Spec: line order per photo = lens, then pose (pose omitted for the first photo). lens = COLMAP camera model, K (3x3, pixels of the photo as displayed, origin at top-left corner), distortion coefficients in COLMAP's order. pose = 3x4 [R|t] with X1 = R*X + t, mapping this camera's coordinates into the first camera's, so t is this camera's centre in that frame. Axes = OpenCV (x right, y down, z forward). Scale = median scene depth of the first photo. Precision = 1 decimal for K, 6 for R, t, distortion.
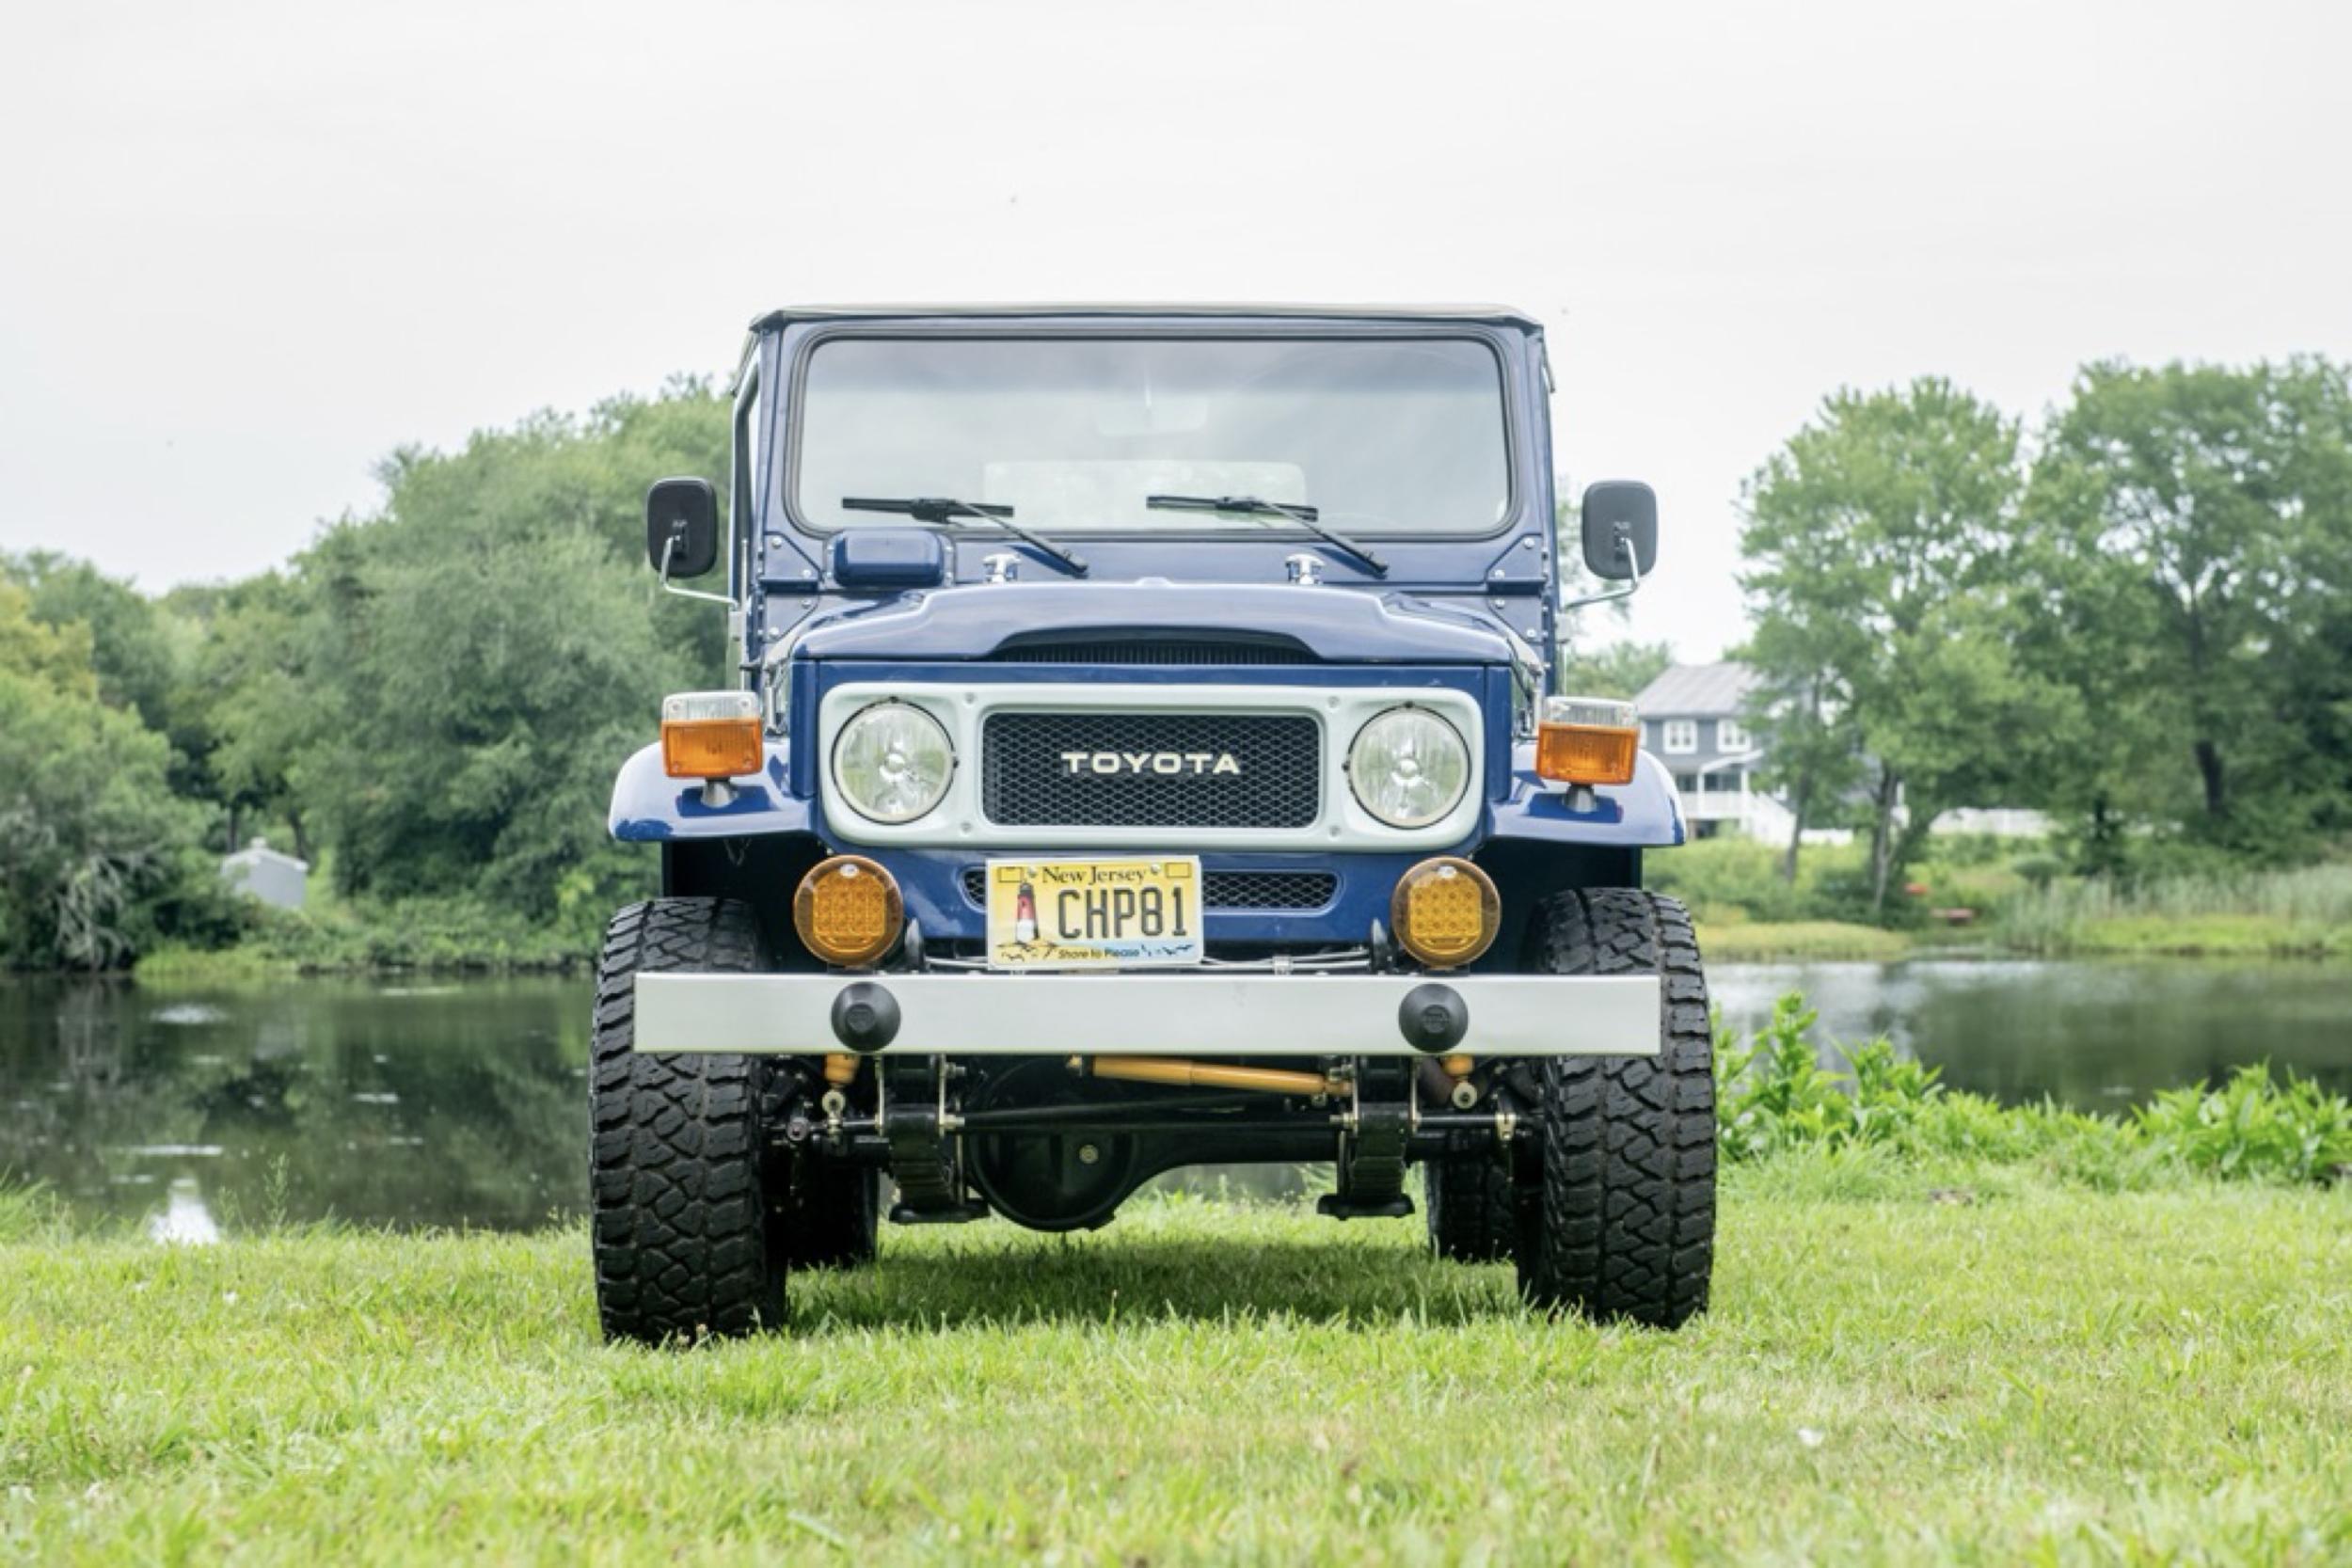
lens RADIAL K [[4397.4, 0, 1059.2], [0, 4397.4, 840.4], [0, 0, 1]] dist [0.038671, 0.000000]
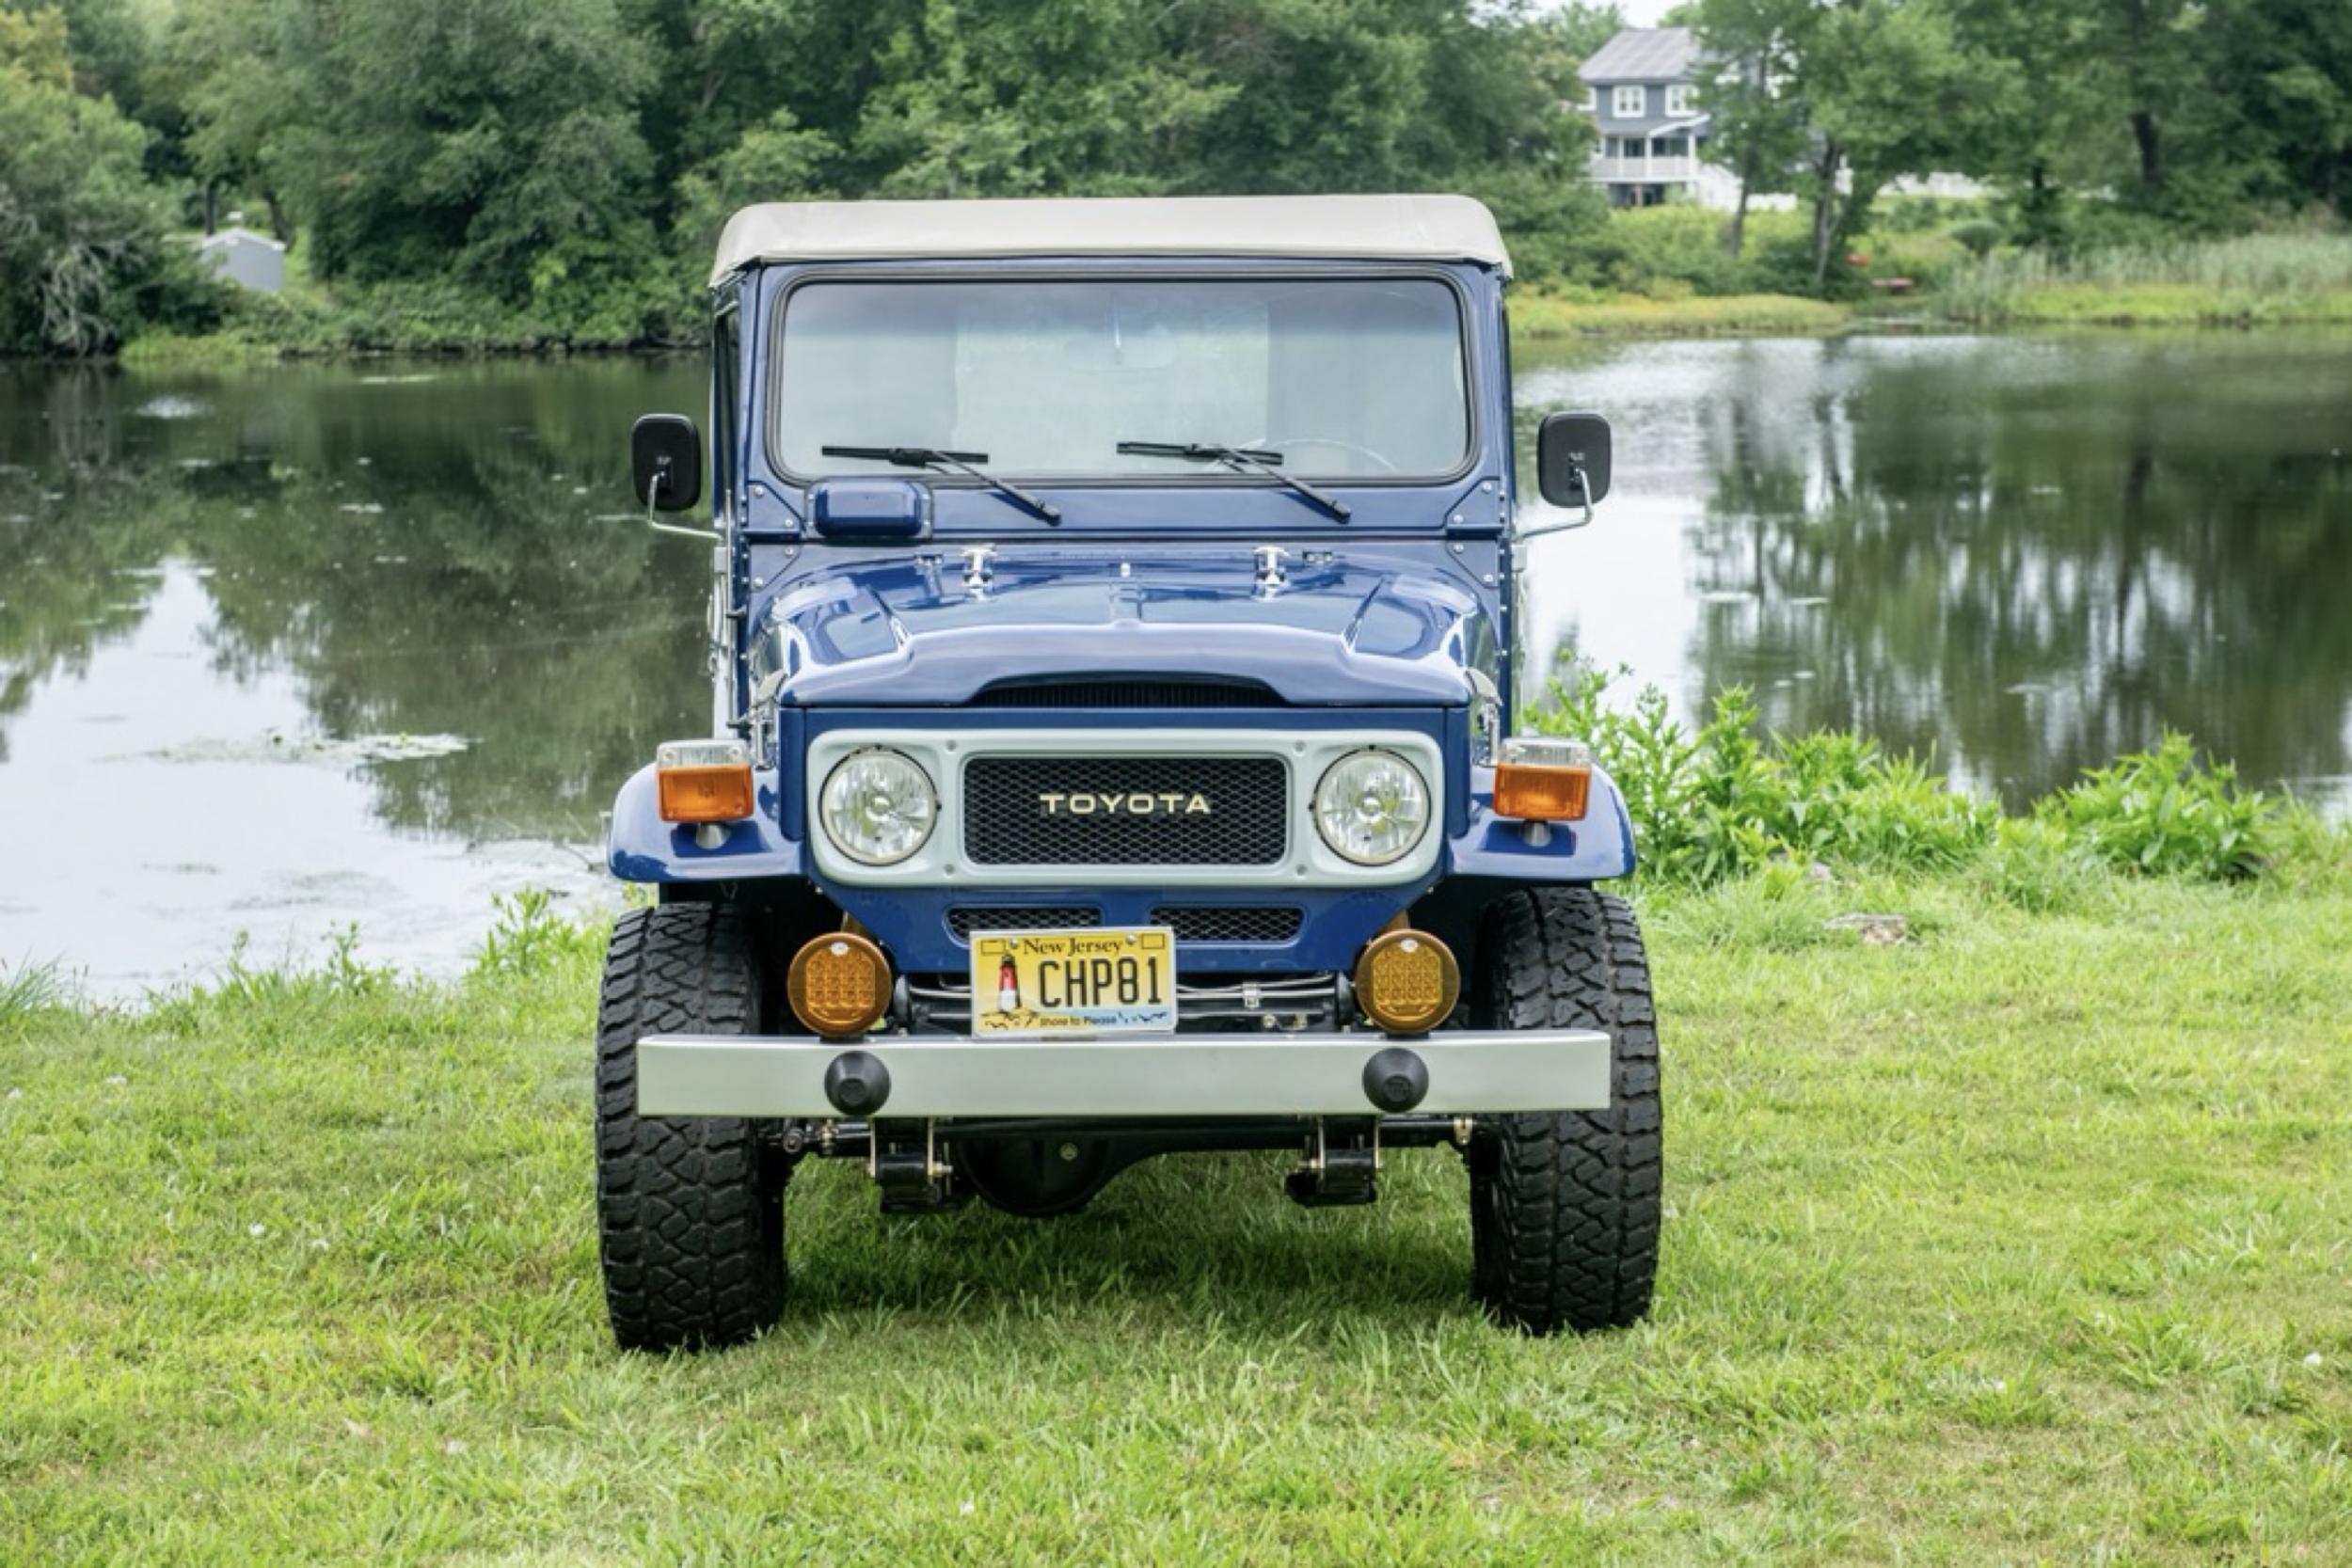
lens RADIAL K [[4266.4, 0, 1049.2], [0, 4266.4, 791.3], [0, 0, 1]] dist [0.019523, 0.000000]
pose [[0.999939, -0.009622, 0.005440, -0.002685], [0.008813, 0.991077, 0.132996, -0.153708], [-0.006672, -0.132940, 0.991102, -0.004336]]
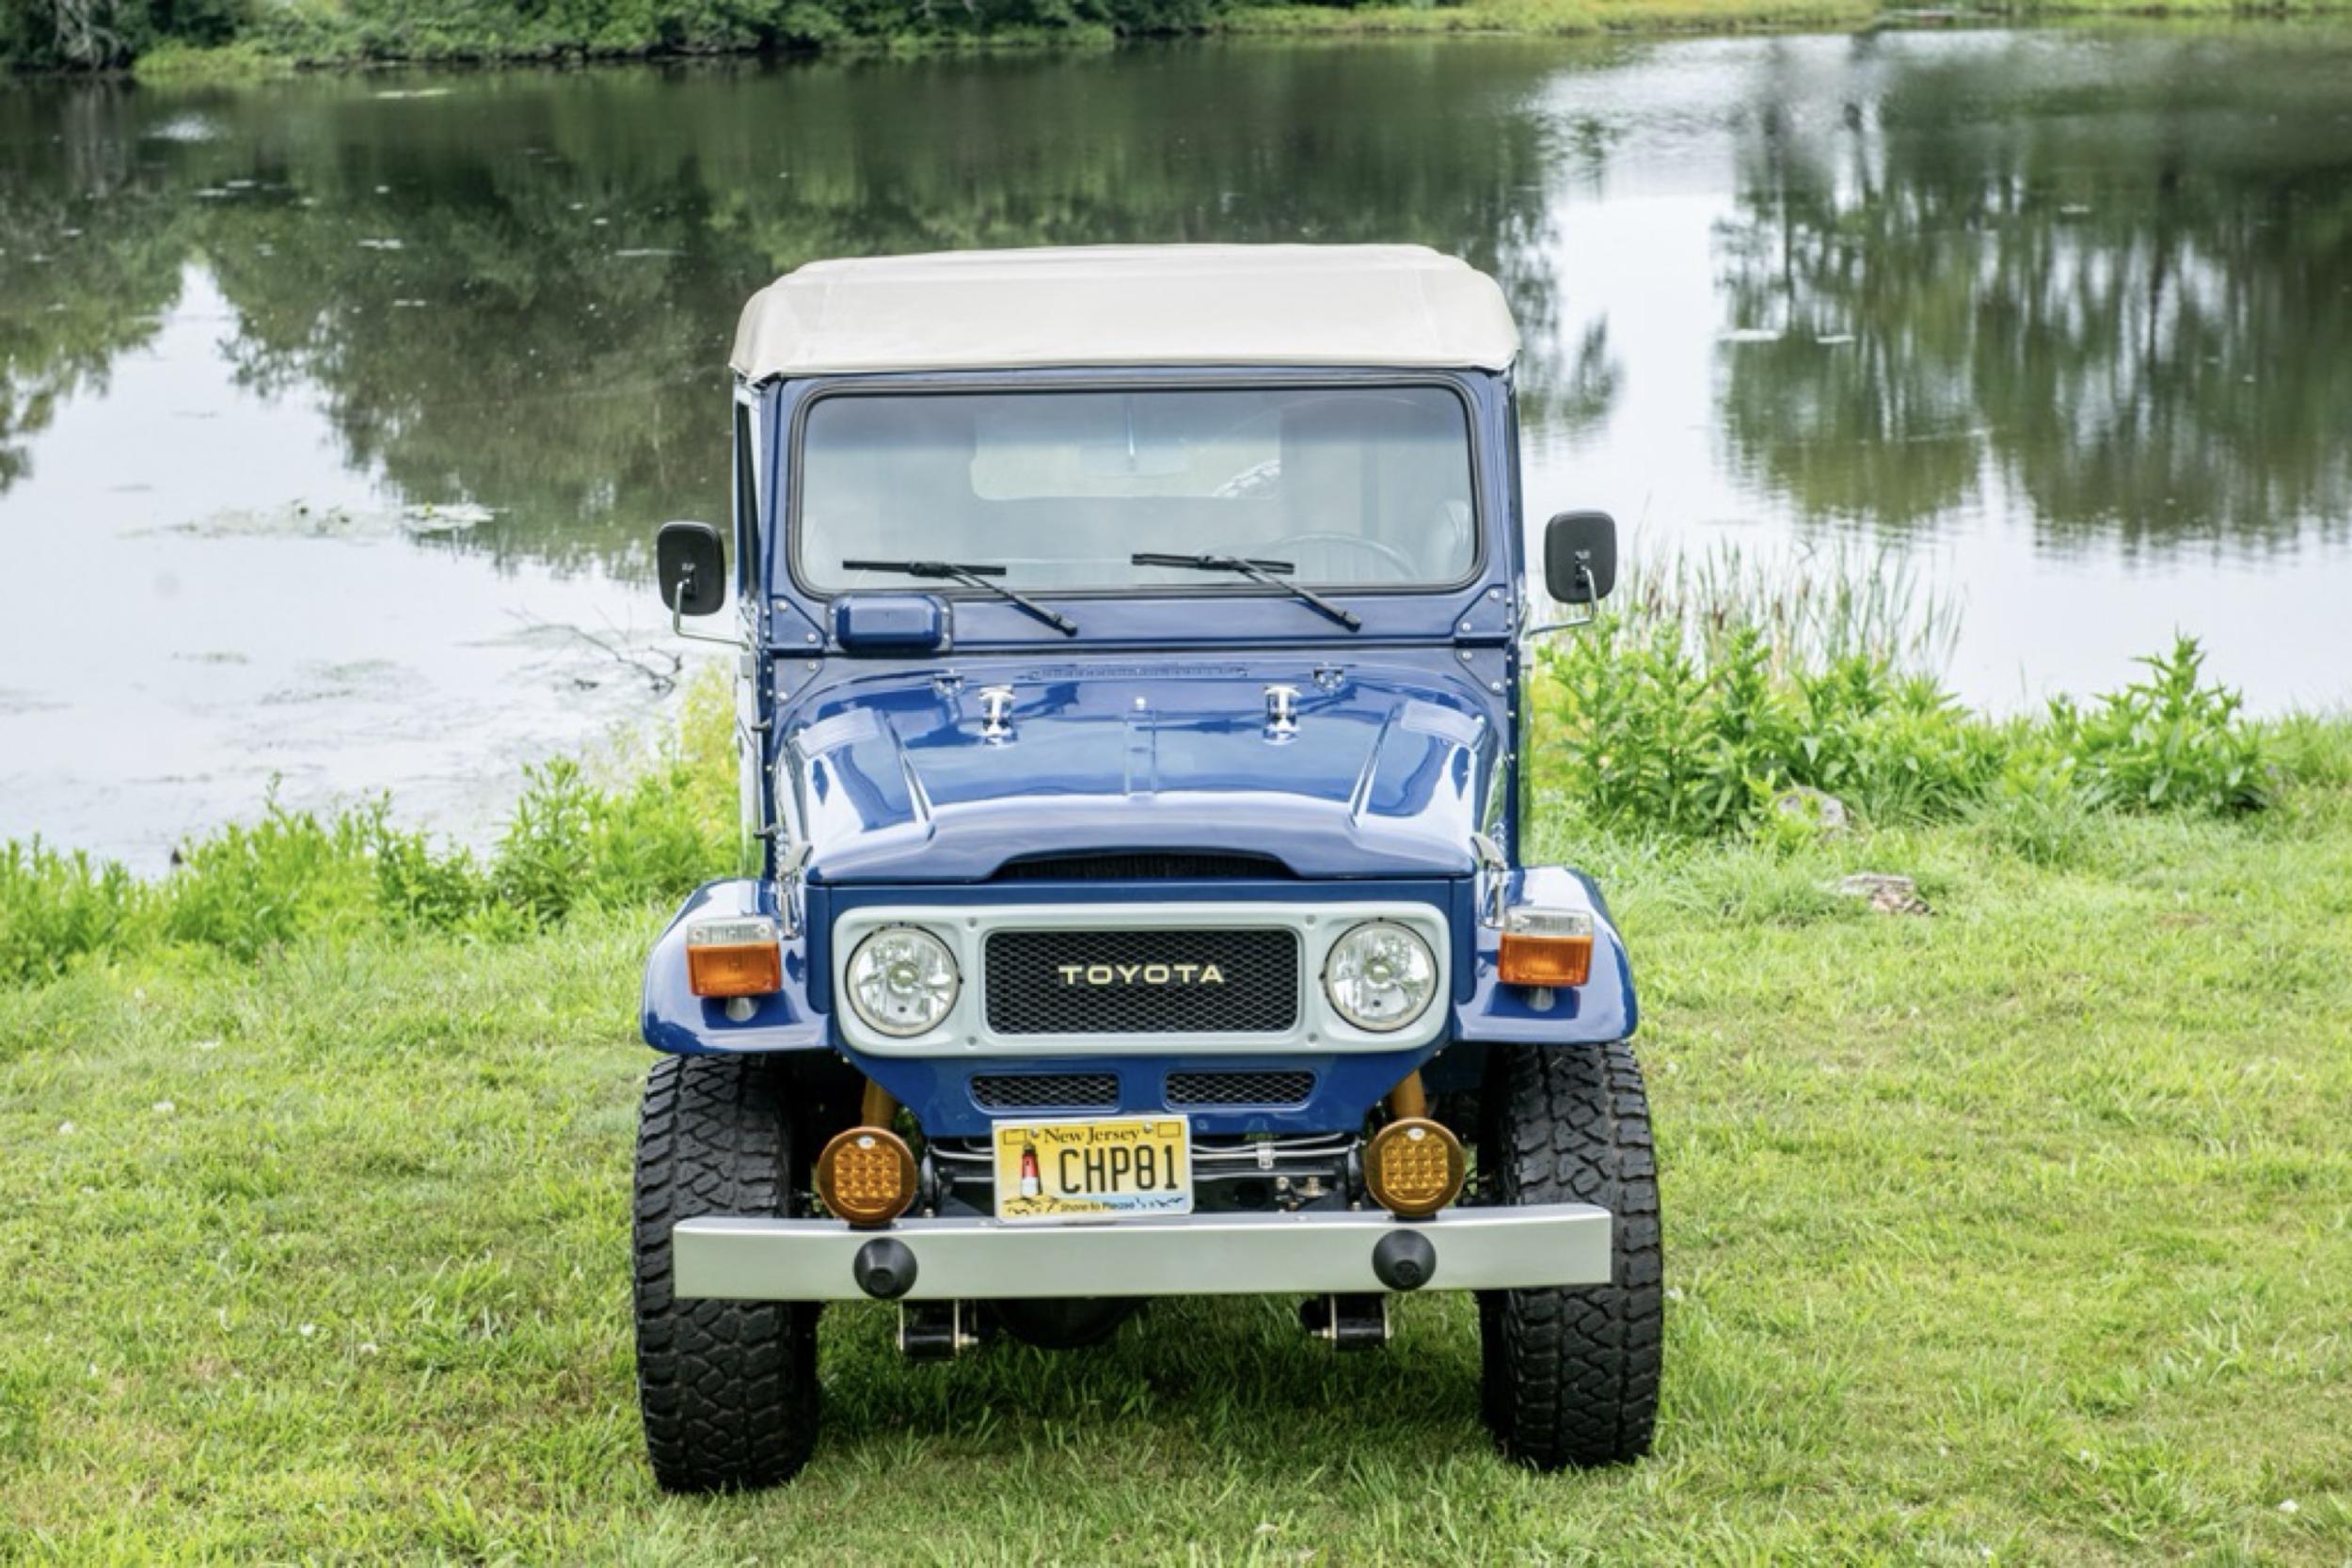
lens RADIAL K [[4266.4, 0, 1053.6], [0, 4266.4, 794.1], [0, 0, 1]] dist [0.019523, 0.000000]
pose [[0.999785, -0.020688, -0.001144, 0.001388], [0.020495, 0.979340, 0.201180, -0.268596], [-0.003041, -0.201160, 0.979554, -0.015369]]
